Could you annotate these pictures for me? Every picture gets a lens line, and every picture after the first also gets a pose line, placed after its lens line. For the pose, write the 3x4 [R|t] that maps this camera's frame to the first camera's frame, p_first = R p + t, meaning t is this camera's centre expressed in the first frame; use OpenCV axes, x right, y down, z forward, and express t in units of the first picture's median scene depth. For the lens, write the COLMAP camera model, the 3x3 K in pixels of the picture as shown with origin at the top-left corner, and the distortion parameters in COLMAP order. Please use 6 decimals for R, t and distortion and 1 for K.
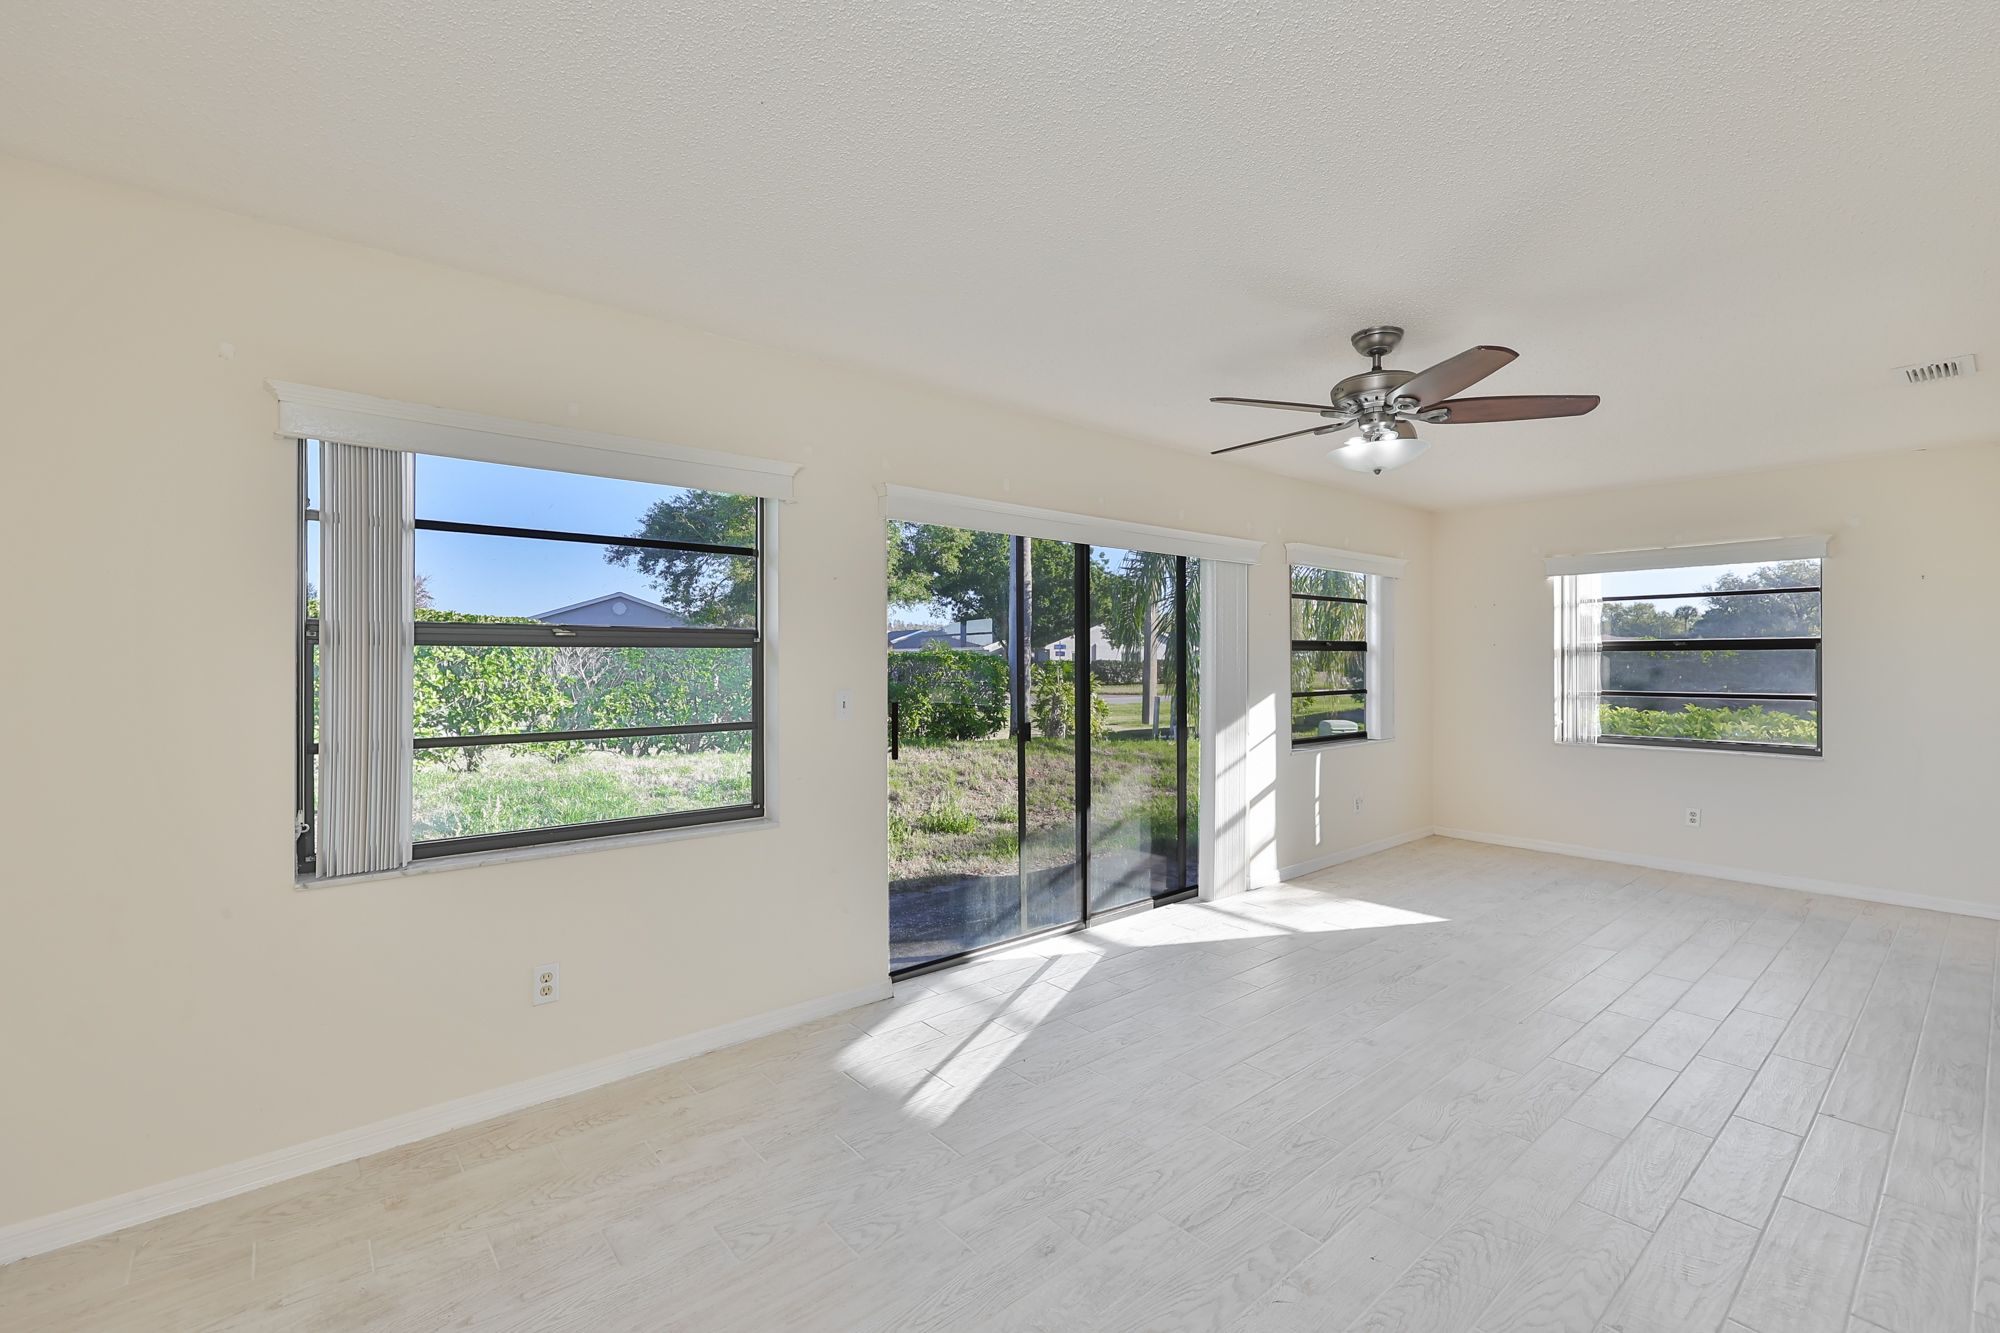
lens RADIAL K [[844.4, 0, 1017.1], [0, 844.4, 665.0], [0, 0, 1]] dist [0.000565, -0.001022]
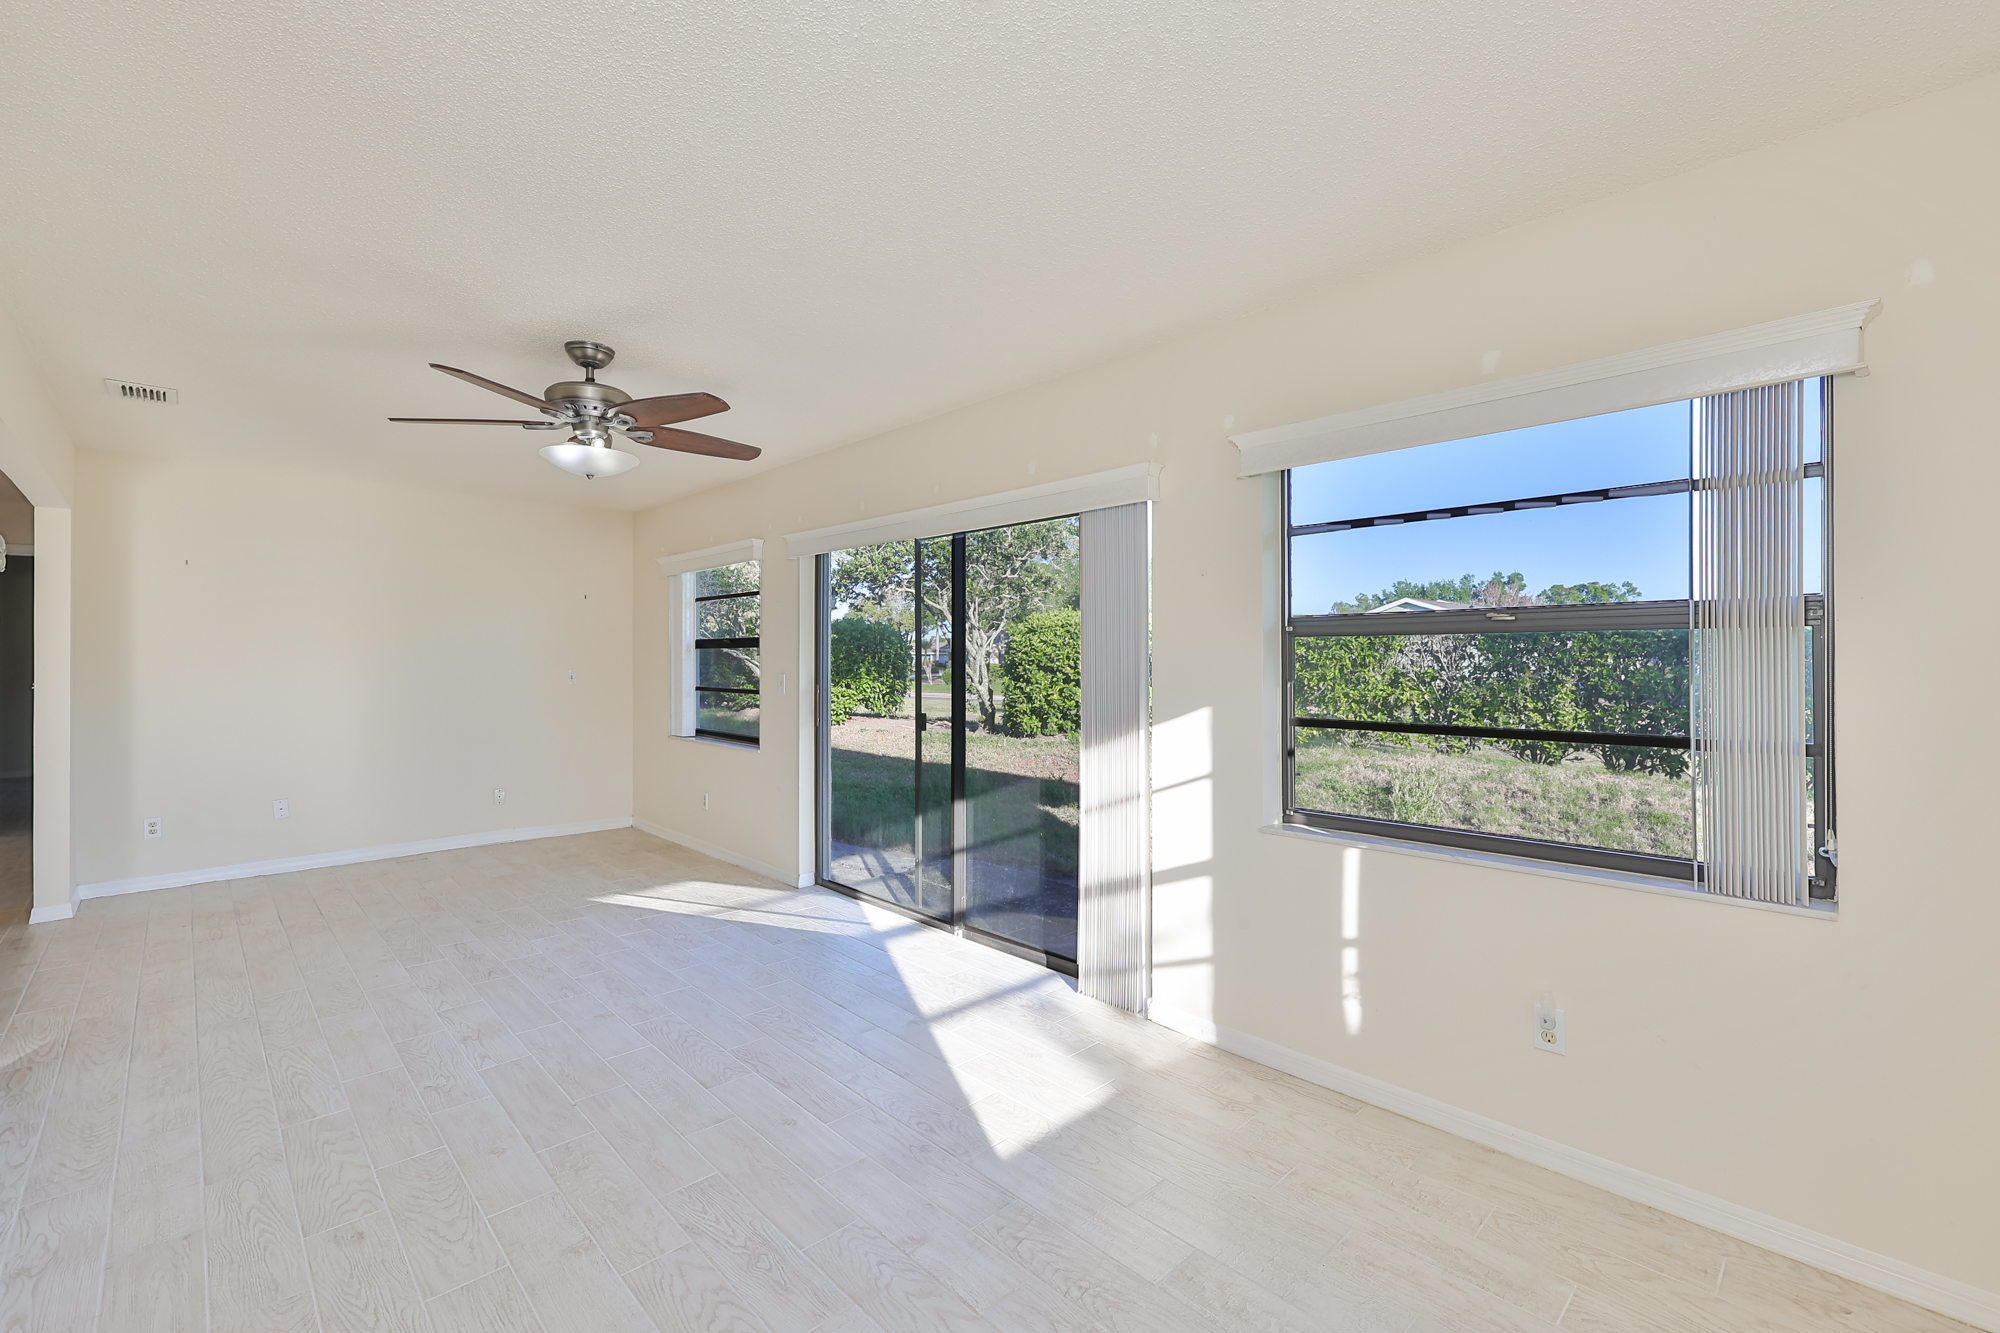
lens RADIAL K [[844.4, 0, 999.3], [0, 844.4, 656.6], [0, 0, 1]] dist [0.000565, -0.001022]
pose [[0.054969, -0.006951, -0.998464, 2.022416], [0.002368, 0.999974, -0.006831, 0.007151], [0.998485, -0.001989, 0.054984, 1.937524]]
